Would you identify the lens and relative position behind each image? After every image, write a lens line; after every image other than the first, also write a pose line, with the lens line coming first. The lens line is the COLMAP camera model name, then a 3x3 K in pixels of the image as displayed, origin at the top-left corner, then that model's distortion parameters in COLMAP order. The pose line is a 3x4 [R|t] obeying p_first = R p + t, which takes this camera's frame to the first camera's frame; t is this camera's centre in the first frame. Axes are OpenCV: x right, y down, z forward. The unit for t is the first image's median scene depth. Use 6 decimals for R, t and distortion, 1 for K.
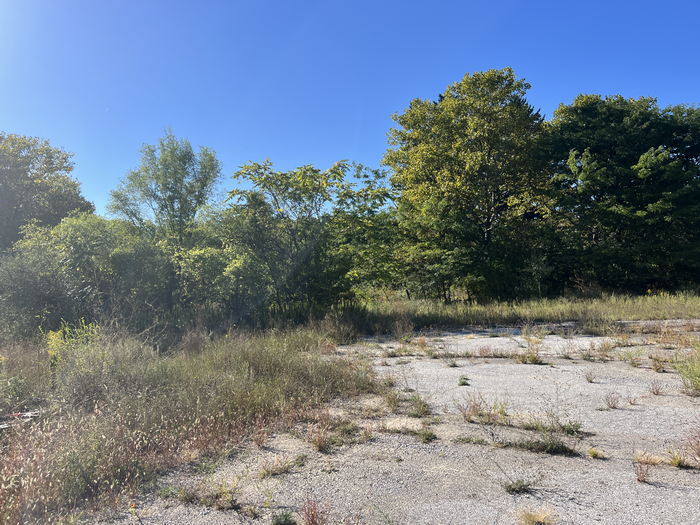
lens RADIAL K [[521.5, 0, 347.7], [0, 521.5, 255.9], [0, 0, 1]] dist [0.059470, -0.068801]
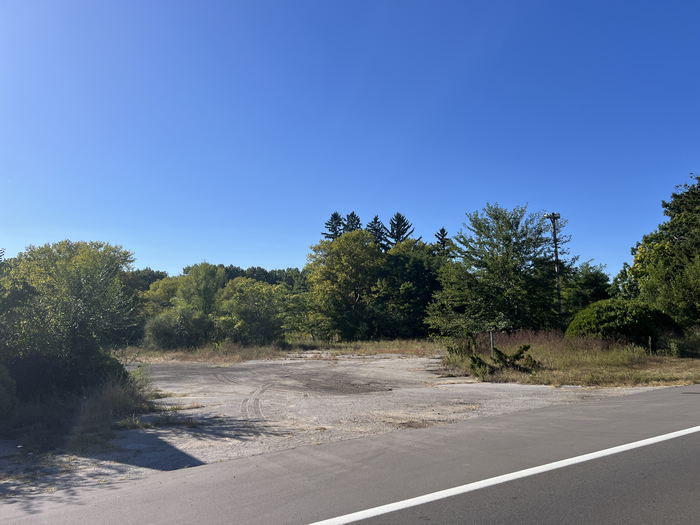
lens RADIAL K [[521.5, 0, 354.0], [0, 521.5, 251.0], [0, 0, 1]] dist [0.059470, -0.068801]
pose [[0.992225, 0.053859, 0.112201, 0.040356], [-0.043596, 0.994804, -0.092000, -0.099610], [-0.116573, 0.086393, 0.989417, -1.304532]]
